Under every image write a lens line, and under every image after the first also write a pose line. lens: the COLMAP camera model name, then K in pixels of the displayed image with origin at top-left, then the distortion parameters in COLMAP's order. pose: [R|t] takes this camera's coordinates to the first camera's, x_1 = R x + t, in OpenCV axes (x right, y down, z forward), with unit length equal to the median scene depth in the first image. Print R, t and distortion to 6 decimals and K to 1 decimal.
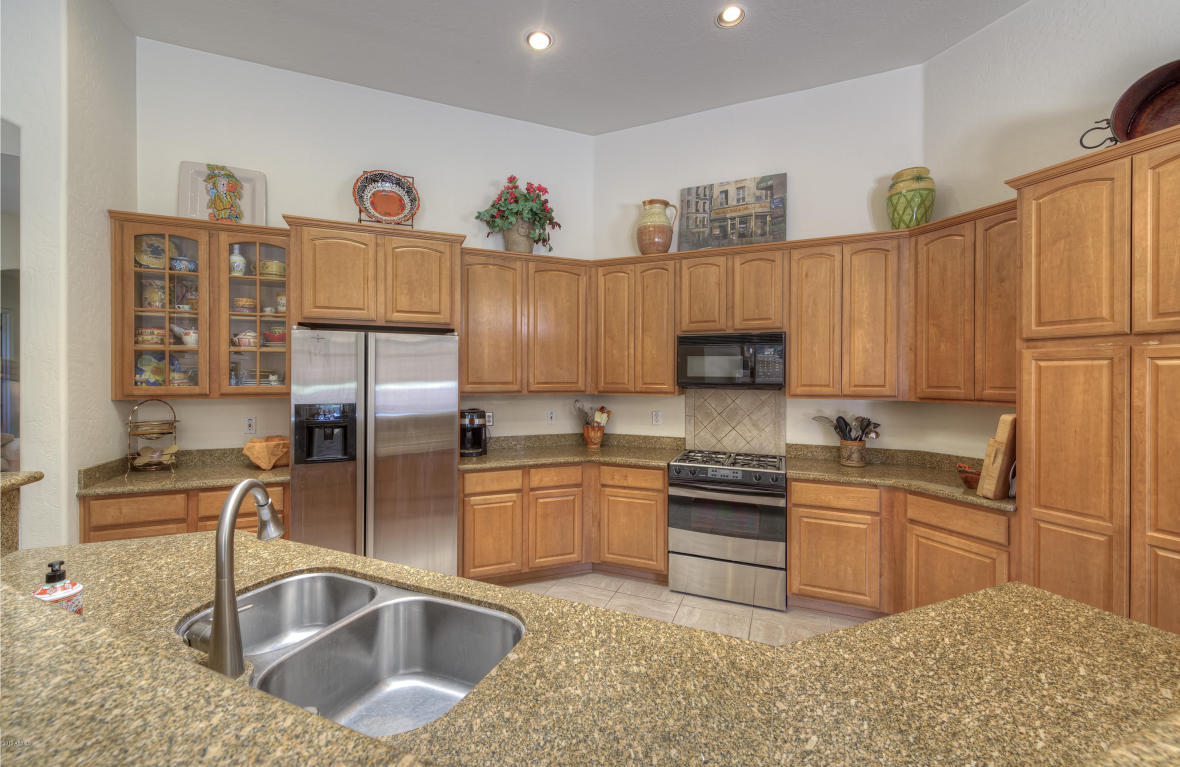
lens RADIAL K [[469.2, 0, 590.8], [0, 469.2, 379.6], [0, 0, 1]] dist [0.006401, -0.002079]
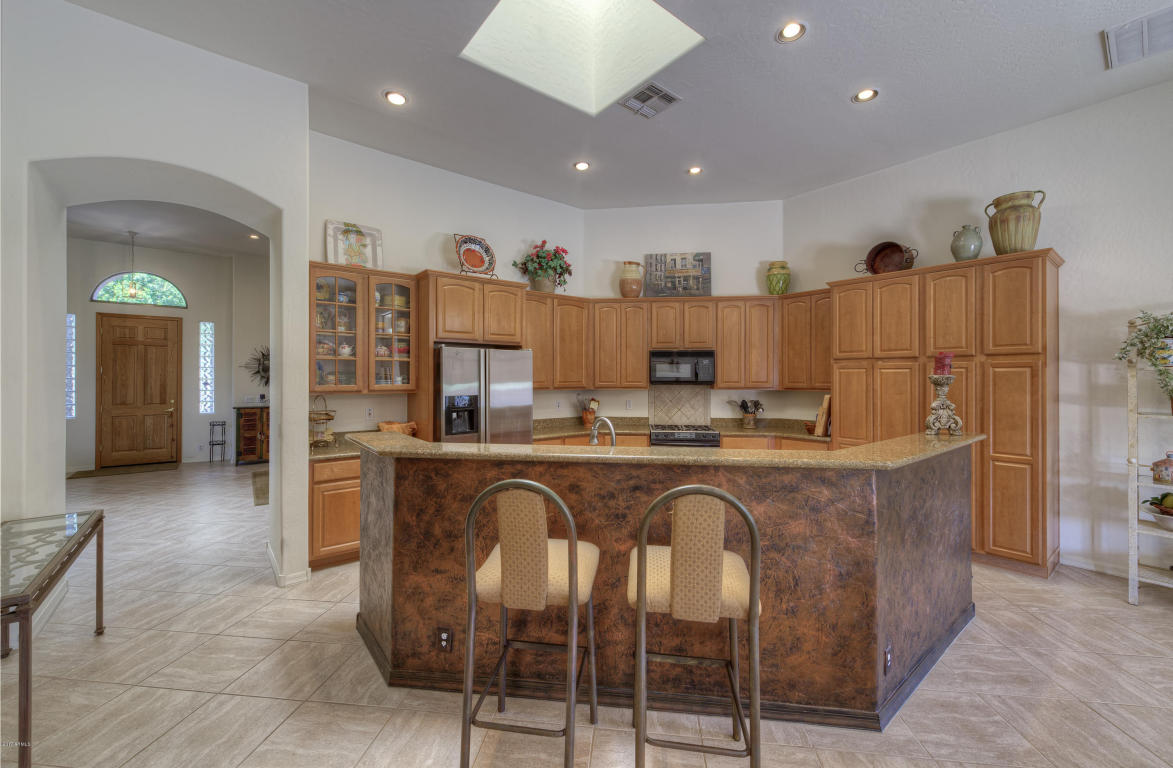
lens RADIAL K [[466.4, 0, 585.3], [0, 466.4, 379.7], [0, 0, 1]] dist [0.006401, -0.002079]
pose [[0.958254, -0.004605, 0.285882, -0.491001], [0.004856, 0.999988, -0.000169, 0.001283], [-0.285877, 0.001551, 0.958265, -0.452014]]
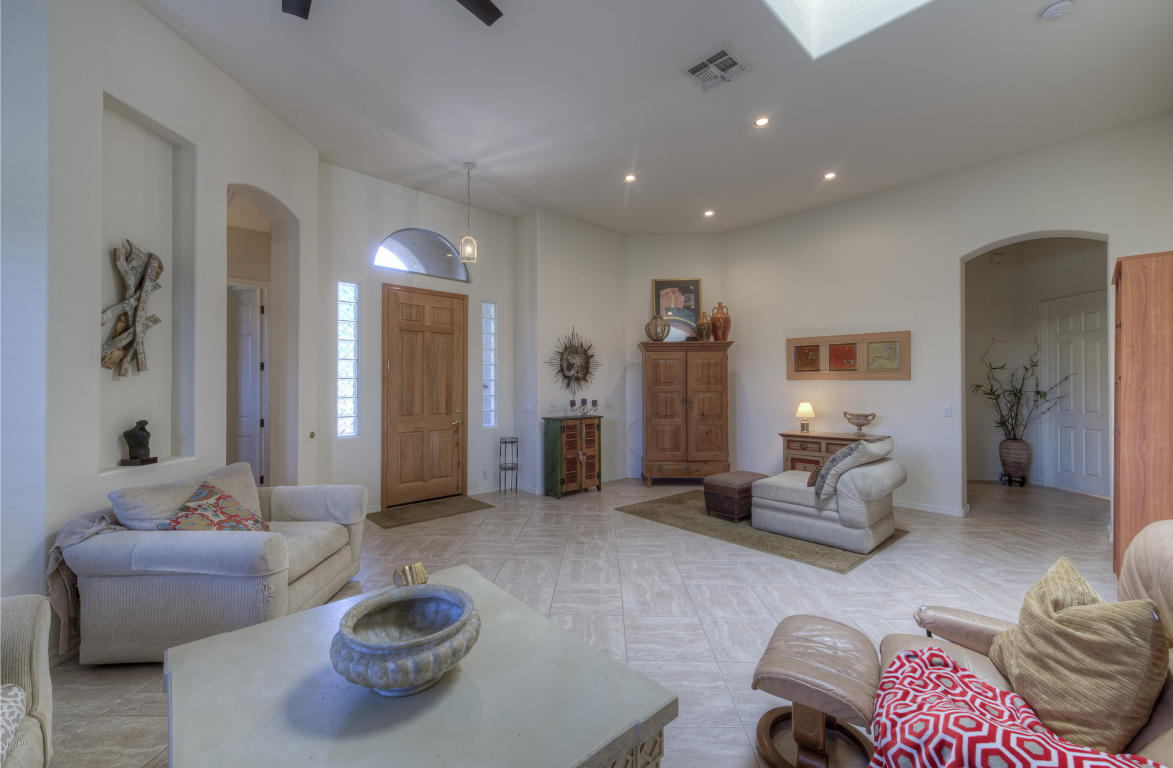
lens RADIAL K [[466.4, 0, 595.2], [0, 466.4, 380.5], [0, 0, 1]] dist [0.006401, -0.002079]
pose [[0.926459, -0.004600, 0.376368, -1.978615], [0.007337, 0.999956, -0.005838, 0.003764], [-0.376325, 0.008170, 0.926452, 0.638663]]
